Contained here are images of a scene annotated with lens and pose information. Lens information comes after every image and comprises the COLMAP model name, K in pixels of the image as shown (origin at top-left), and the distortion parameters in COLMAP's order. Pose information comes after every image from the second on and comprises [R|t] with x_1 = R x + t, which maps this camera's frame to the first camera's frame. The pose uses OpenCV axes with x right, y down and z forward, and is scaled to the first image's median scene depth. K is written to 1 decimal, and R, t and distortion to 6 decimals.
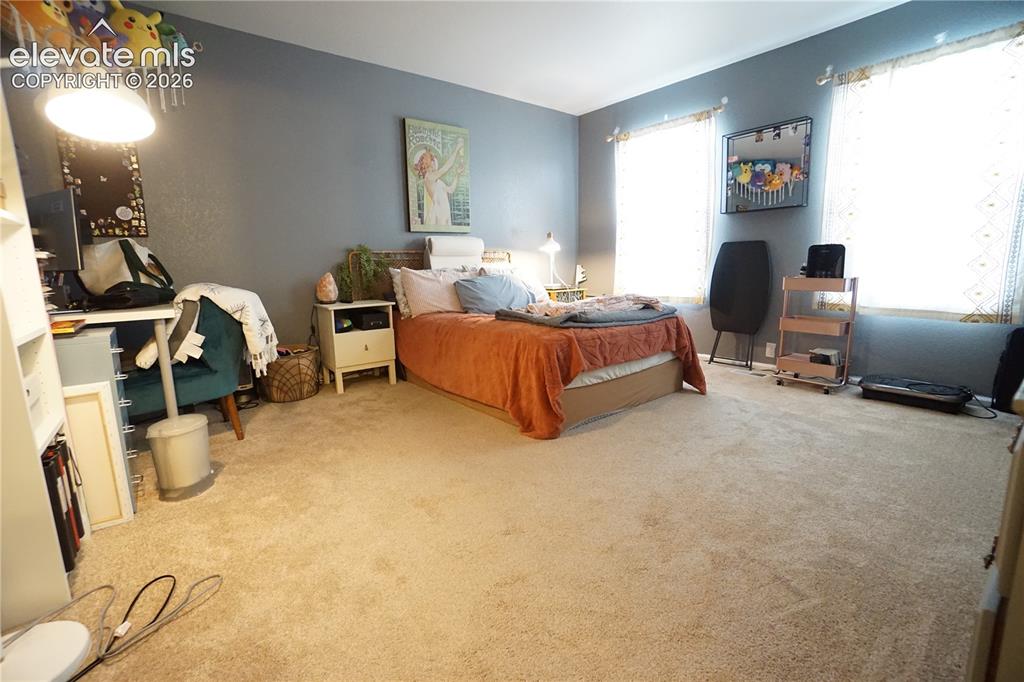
lens RADIAL K [[453.2, 0, 512.0], [0, 453.2, 341.0], [0, 0, 1]] dist [-0.066656, 0.025688]
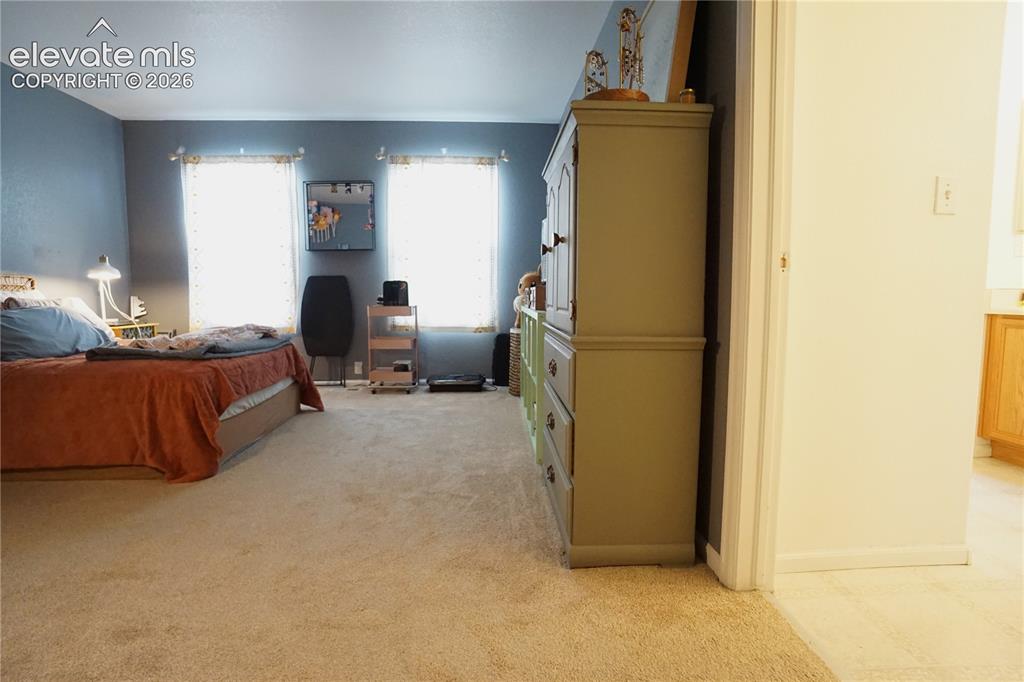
lens RADIAL K [[450.2, 0, 512.5], [0, 450.2, 329.7], [0, 0, 1]] dist [-0.000959, 0.000014]
pose [[0.590290, -0.050471, 0.805612, -0.179928], [0.129310, 0.991066, -0.032658, 0.015928], [-0.796766, 0.123452, 0.591543, -0.060231]]
